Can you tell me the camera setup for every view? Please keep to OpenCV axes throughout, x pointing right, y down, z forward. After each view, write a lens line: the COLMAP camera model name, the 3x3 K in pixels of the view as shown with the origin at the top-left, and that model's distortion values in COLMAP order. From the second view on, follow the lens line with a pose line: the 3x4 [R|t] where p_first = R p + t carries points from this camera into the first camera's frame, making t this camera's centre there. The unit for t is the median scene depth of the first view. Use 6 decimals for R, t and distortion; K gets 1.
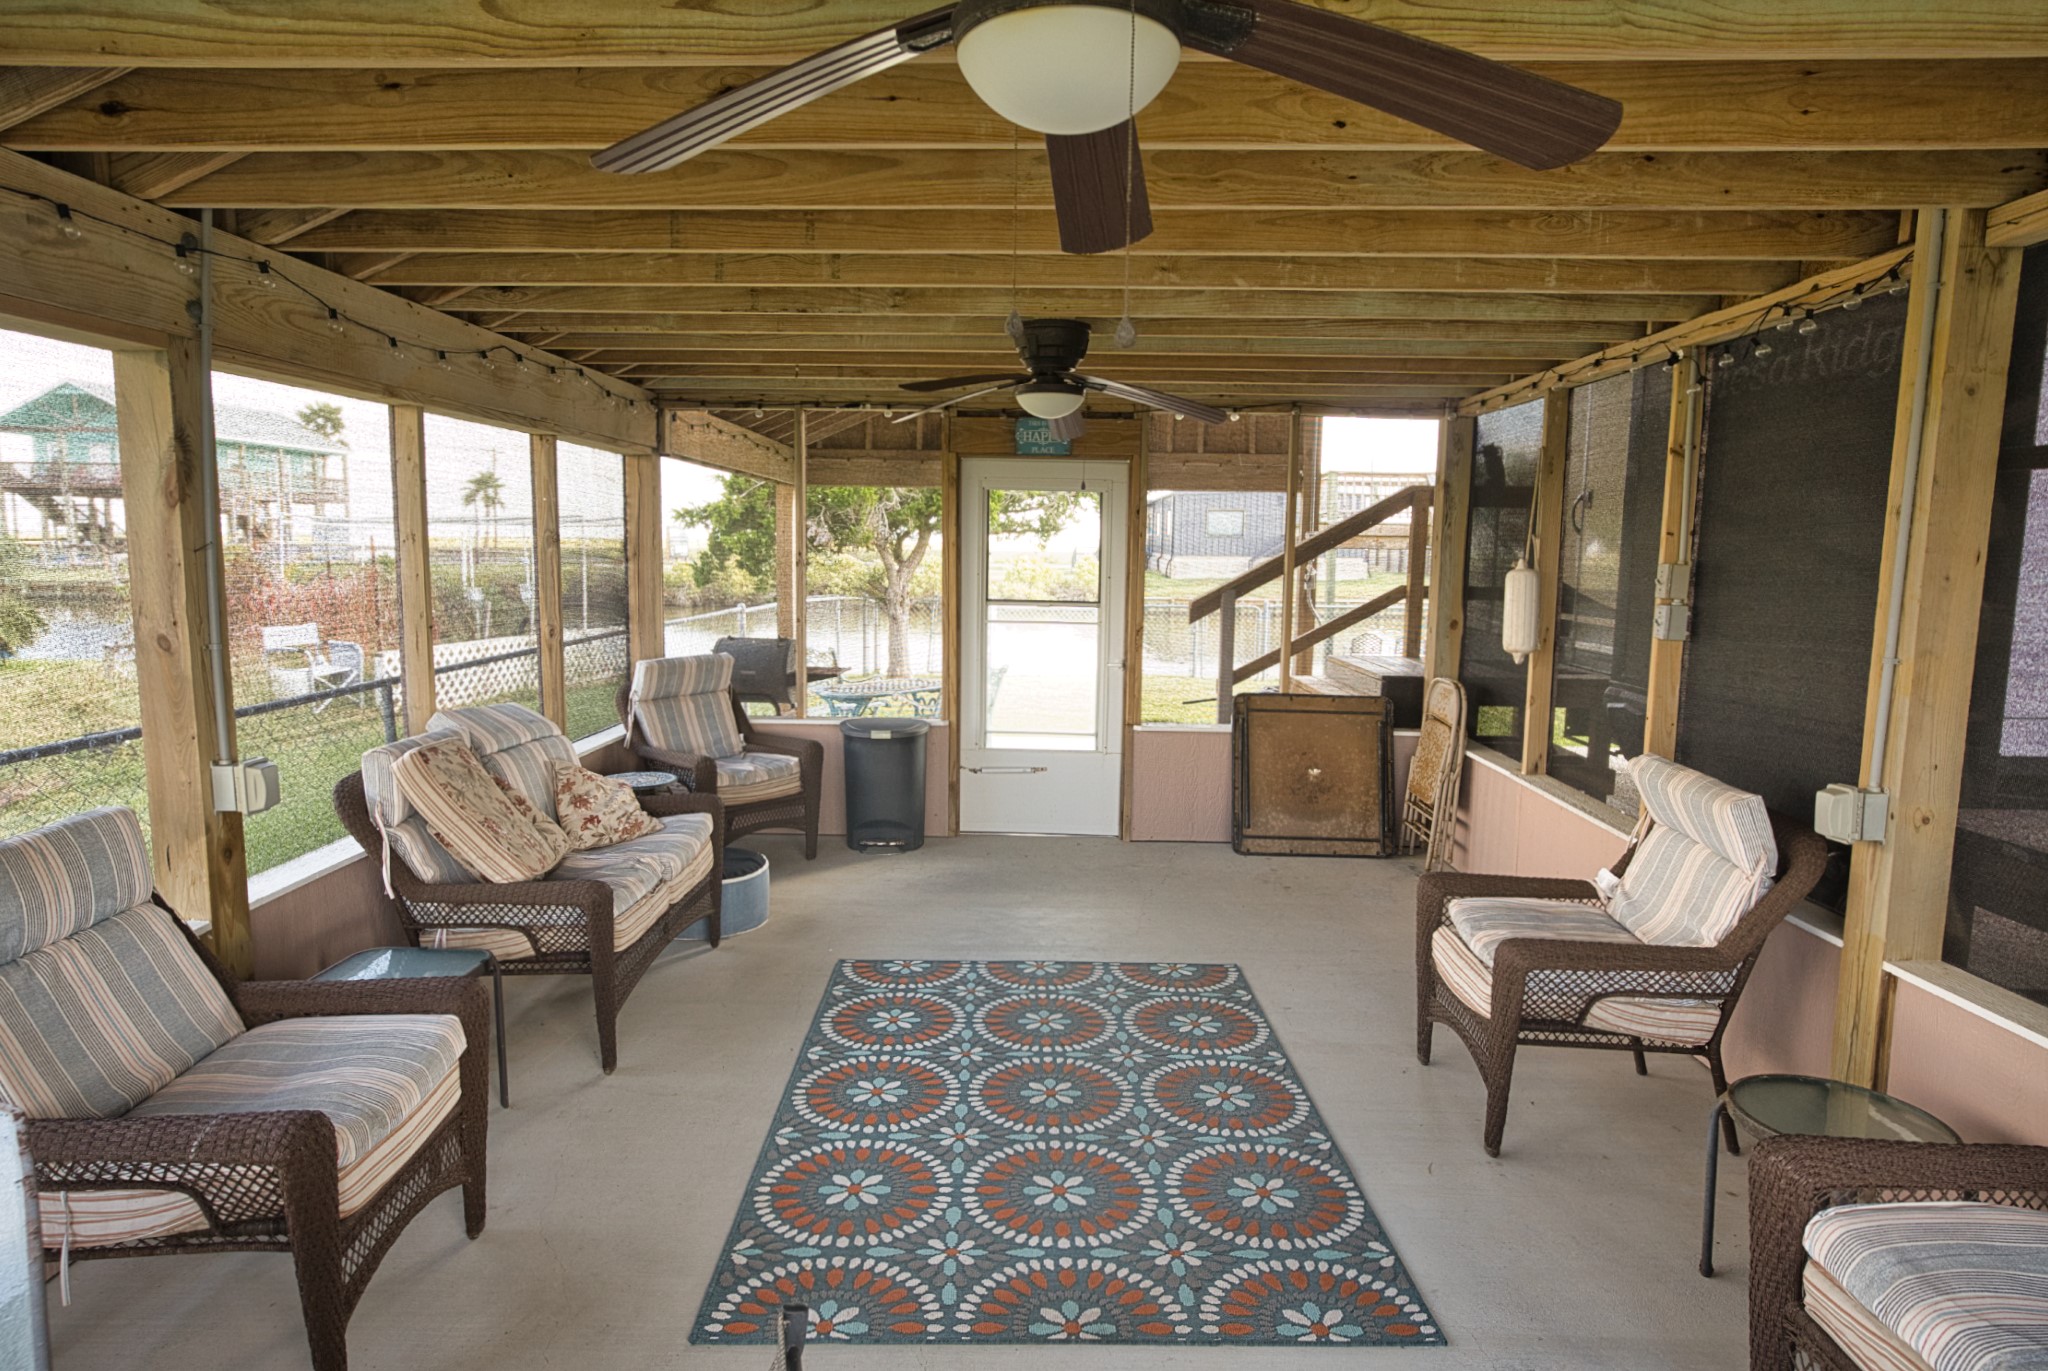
lens RADIAL K [[1164.4, 0, 1024.0], [0, 1164.4, 685.5], [0, 0, 1]] dist [-0.034697, 0.029458]
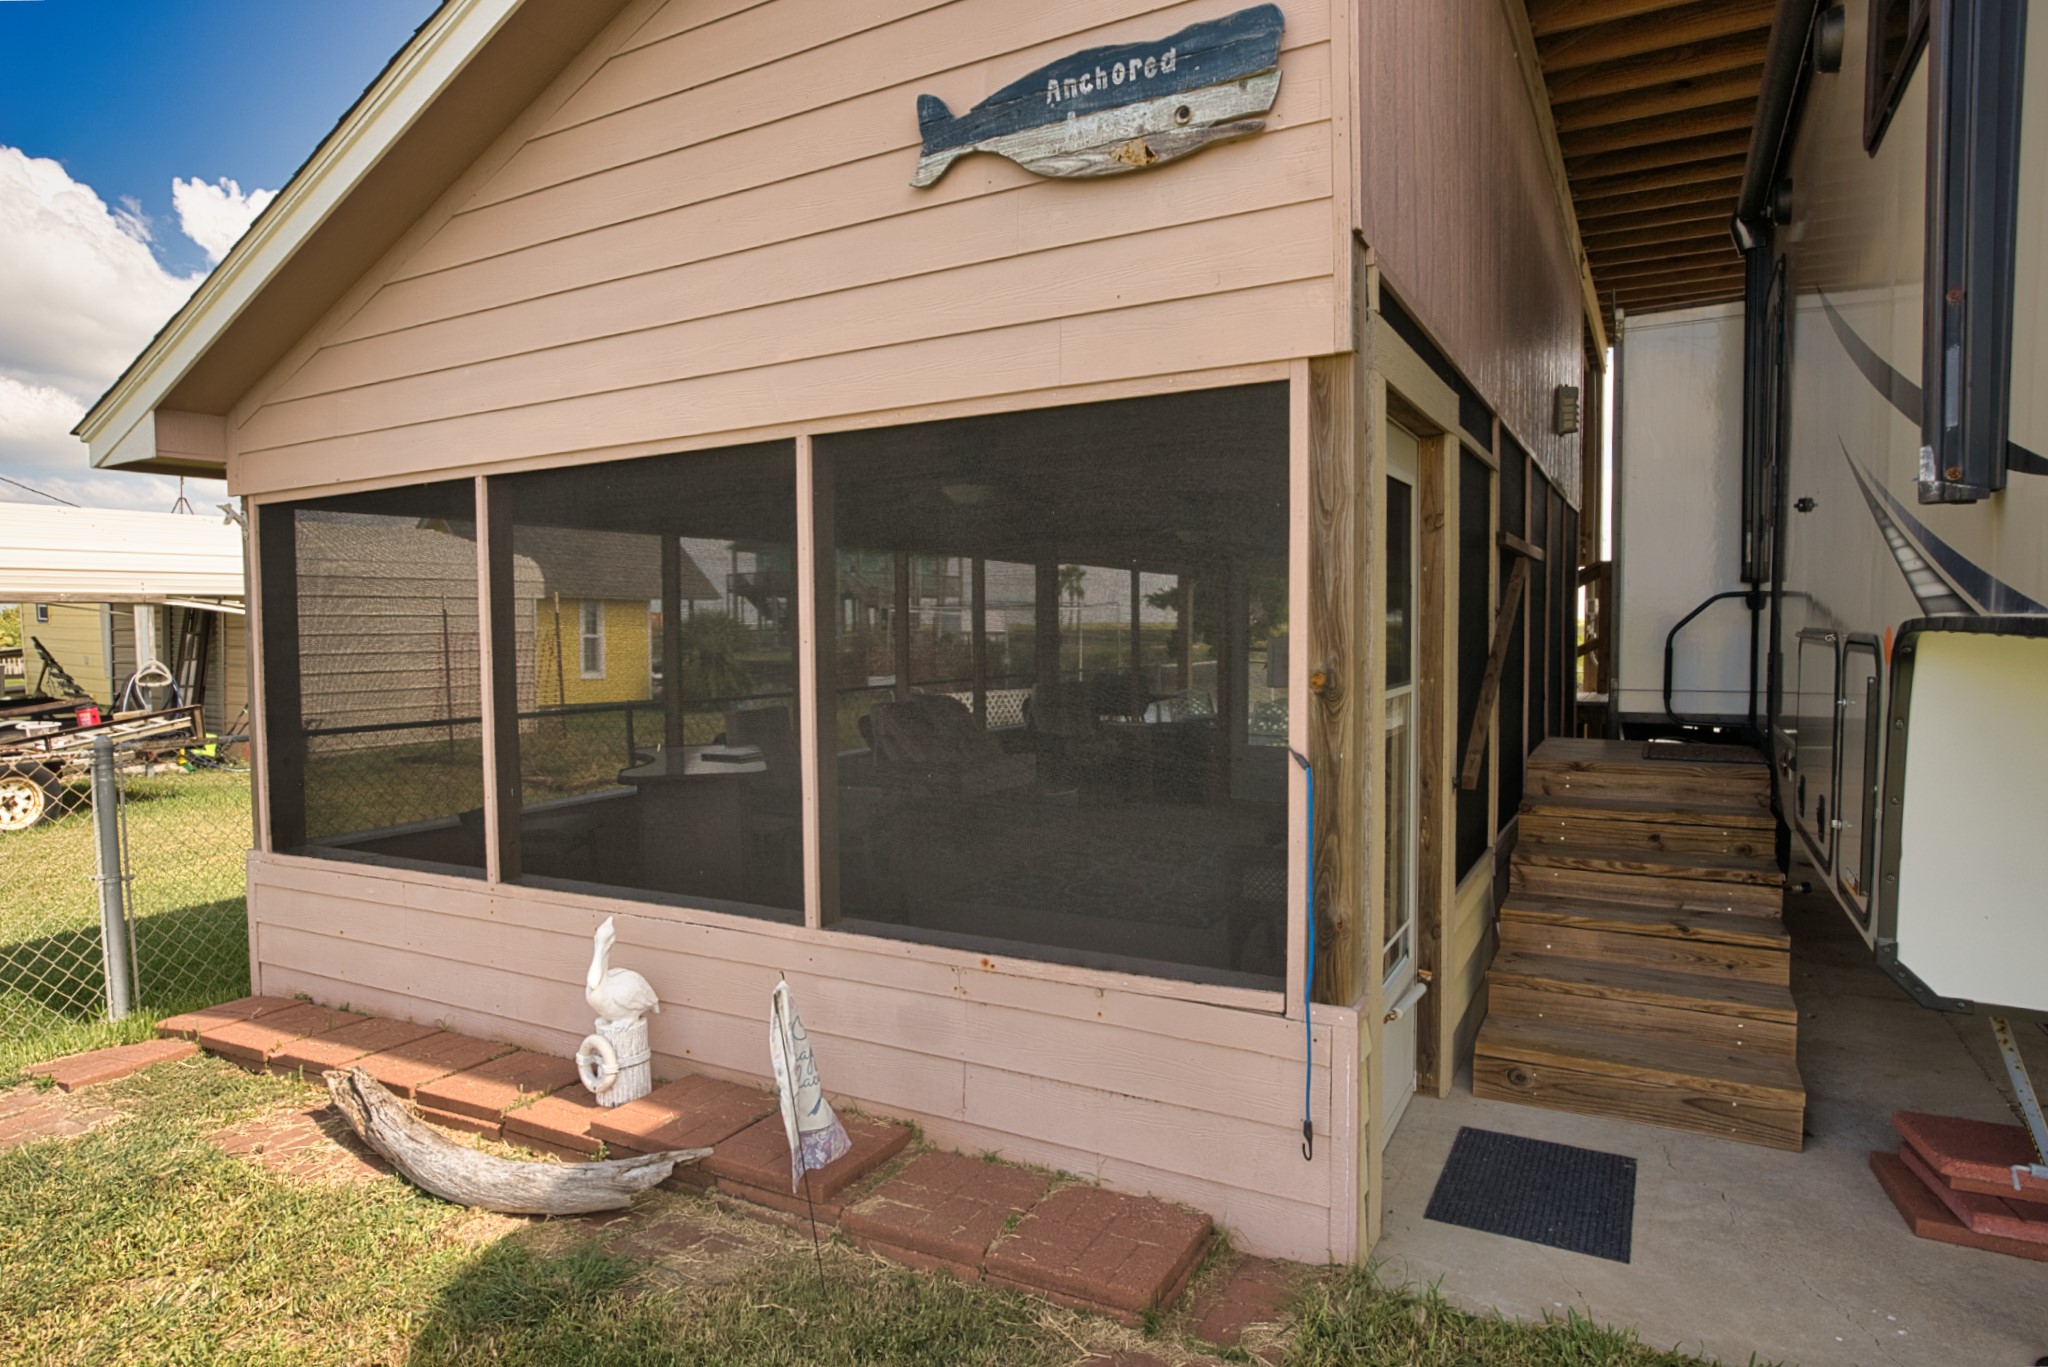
lens RADIAL K [[1164.4, 0, 1024.0], [0, 1164.4, 683.5], [0, 0, 1]] dist [-0.034697, 0.029458]
pose [[0.888765, 0.004855, -0.458337, 0.628036], [-0.037557, 0.997353, -0.062263, 0.121566], [0.456821, 0.072551, 0.886595, -0.763165]]
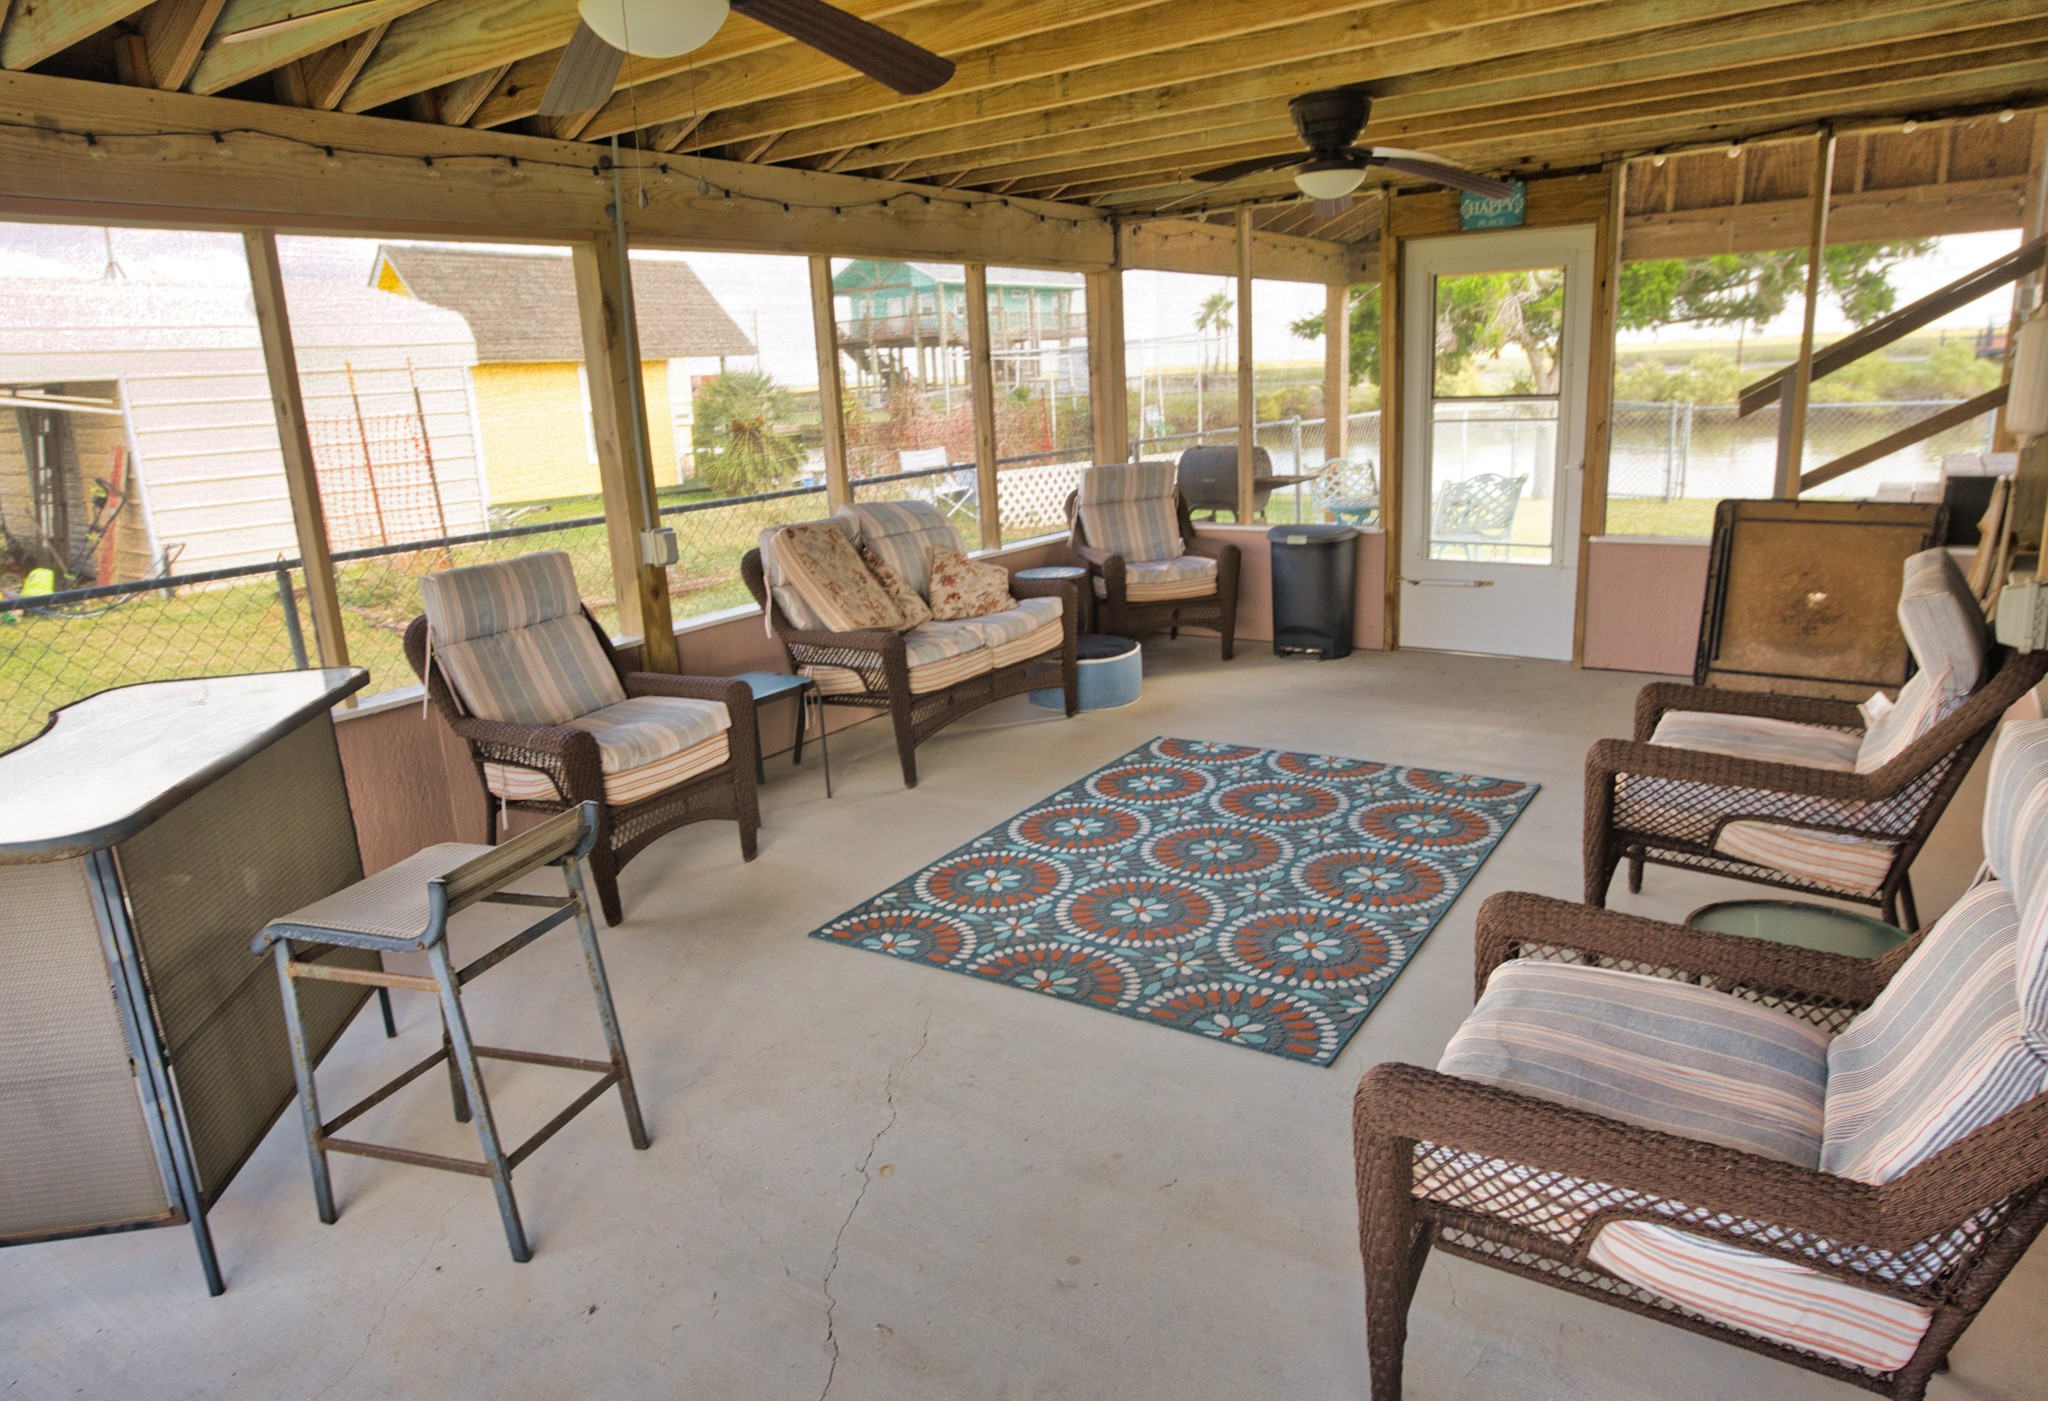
lens RADIAL K [[1272.1, 0, 1024.0], [0, 1272.1, 700.5], [0, 0, 1]] dist [-0.042833, 0.040020]
pose [[0.831829, 0.083337, -0.548740, 0.411058], [-0.004233, 0.989587, 0.143872, 0.032920], [0.555016, -0.117354, 0.823520, -0.053623]]
